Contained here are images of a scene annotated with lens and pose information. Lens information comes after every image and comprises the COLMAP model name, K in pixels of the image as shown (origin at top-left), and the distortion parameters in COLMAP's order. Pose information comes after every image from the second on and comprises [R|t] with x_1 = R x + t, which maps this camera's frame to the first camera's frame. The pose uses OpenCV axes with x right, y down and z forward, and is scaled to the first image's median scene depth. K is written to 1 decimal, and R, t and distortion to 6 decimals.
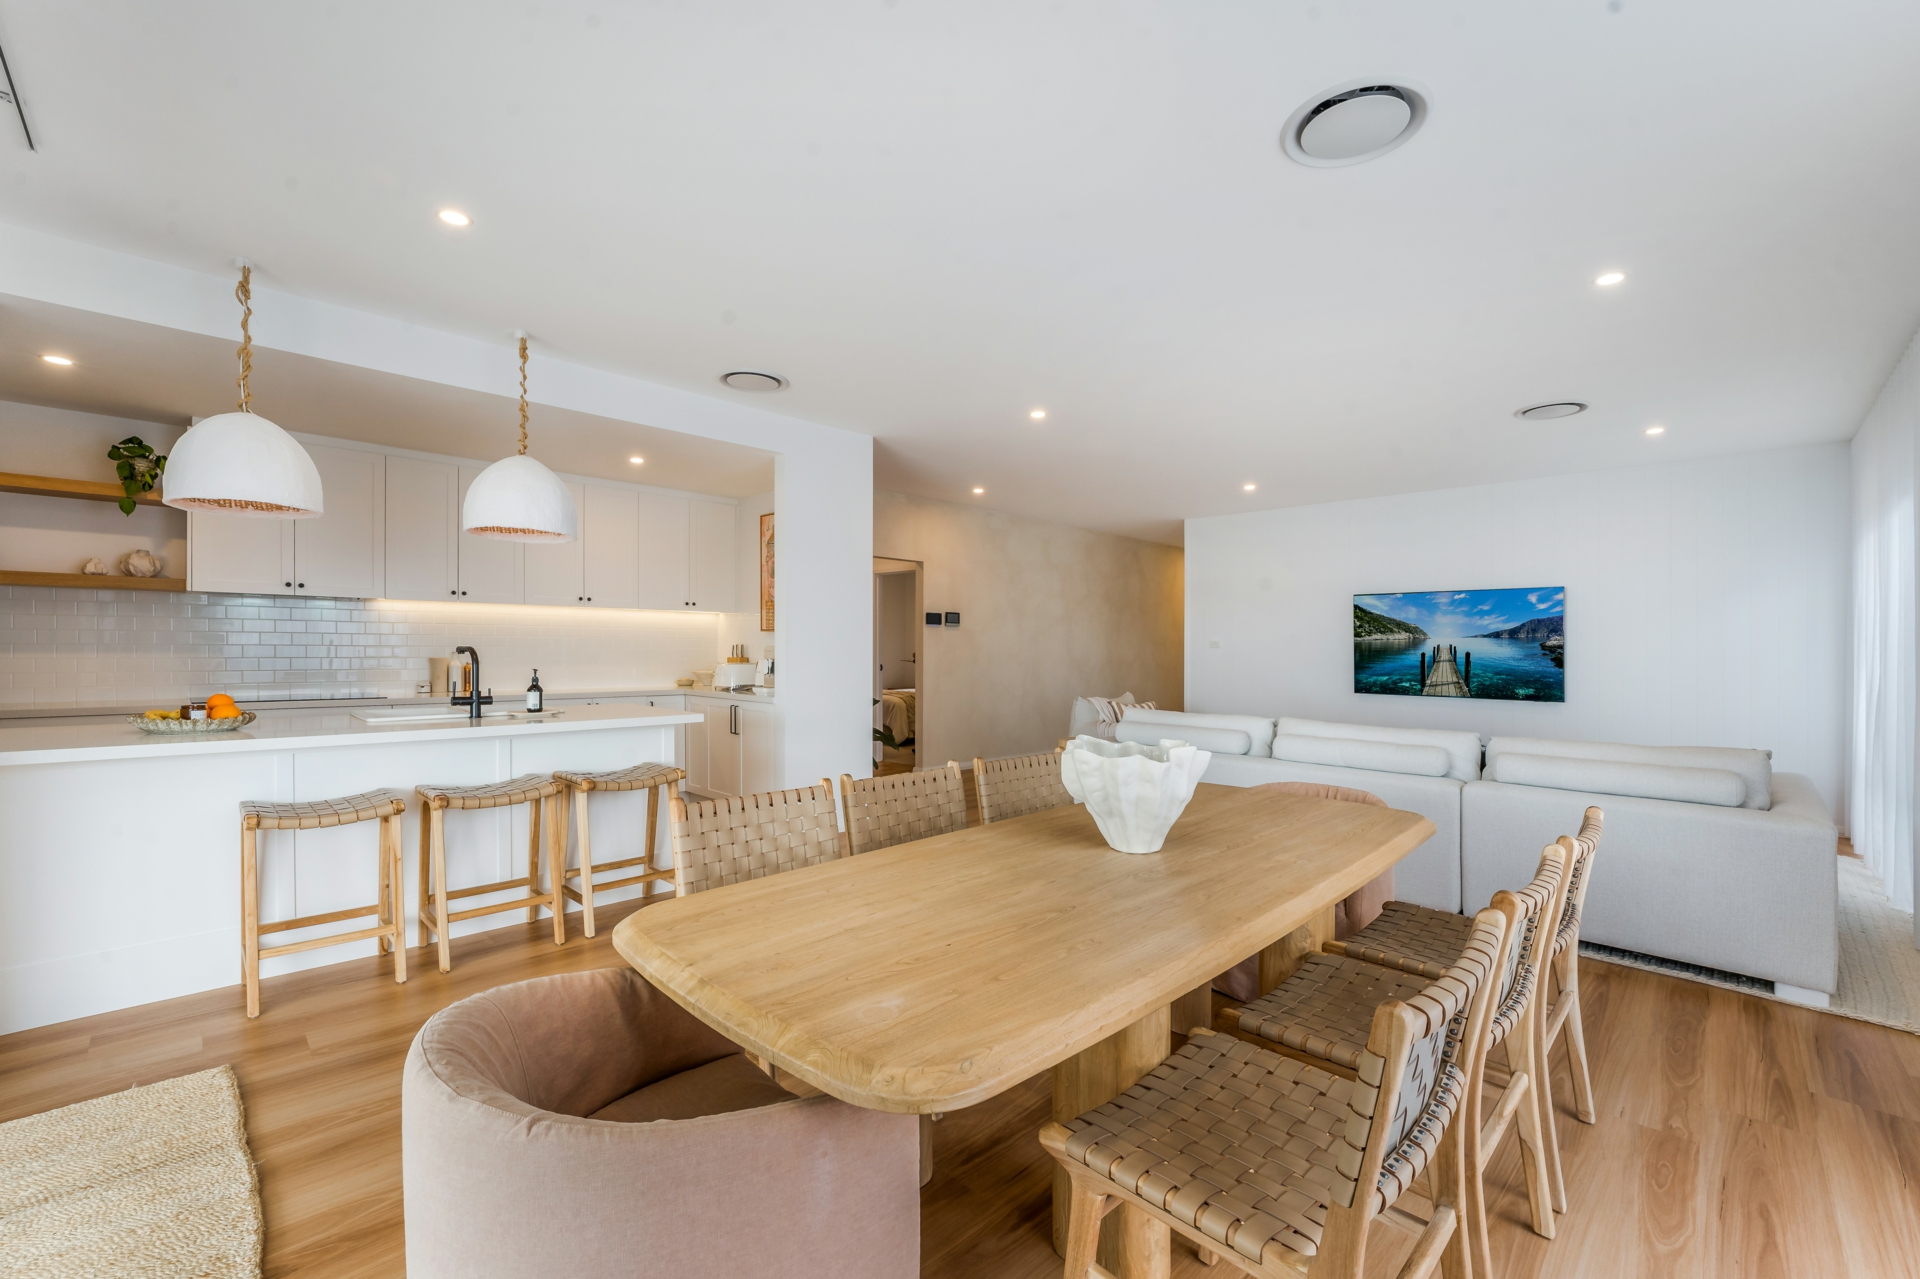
lens RADIAL K [[777.8, 0, 967.8], [0, 777.8, 636.2], [0, 0, 1]] dist [-0.017729, -0.000172]
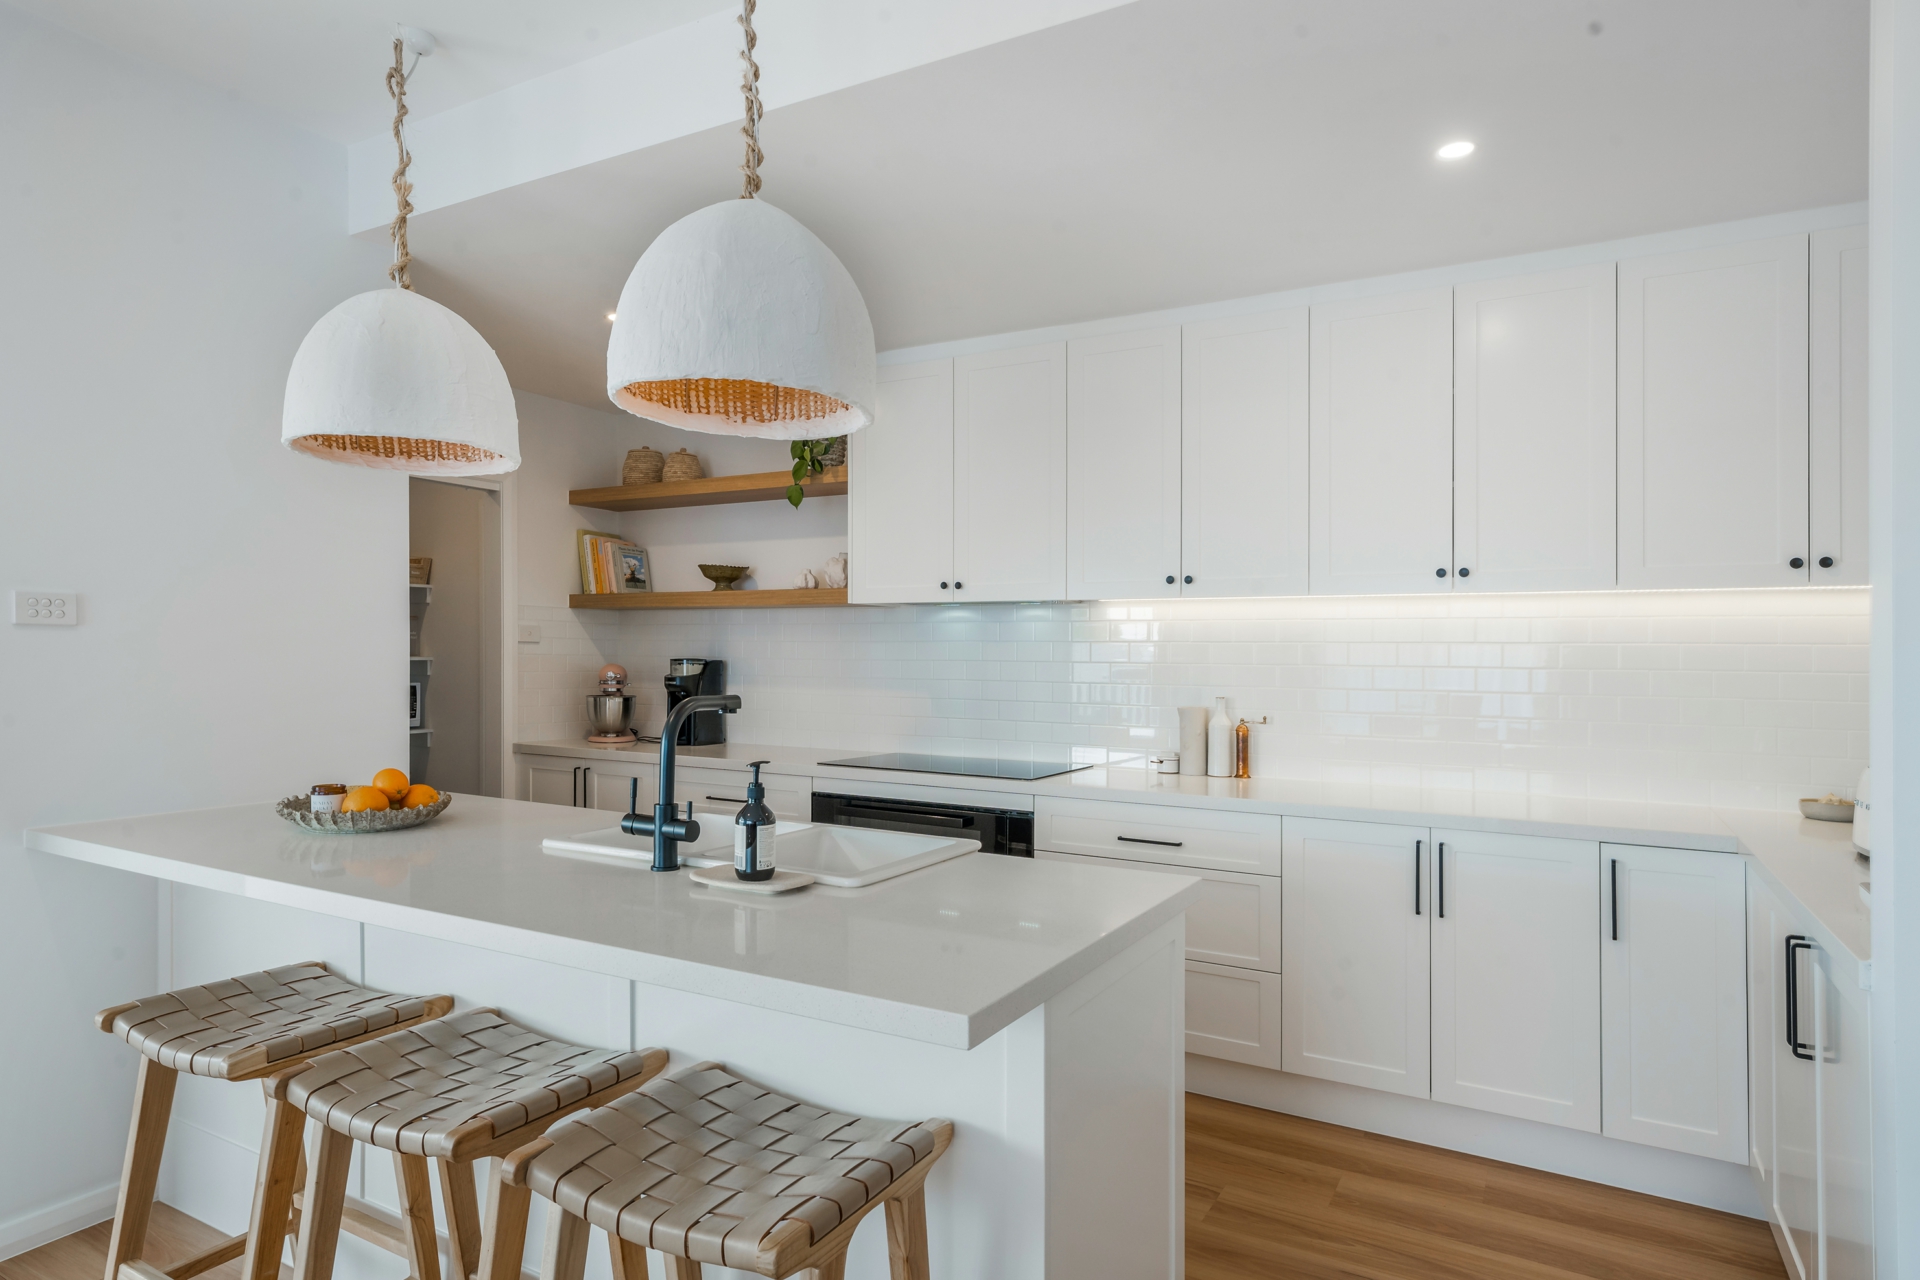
lens RADIAL K [[1087.3, 0, 960.0], [0, 1087.3, 640.0], [0, 0, 1]] dist [0.038780, 0.000082]
pose [[0.266260, -0.022060, -0.963649, -0.020777], [0.007199, 0.999756, -0.020897, -0.003853], [0.963874, -0.001373, 0.266354, 0.831342]]
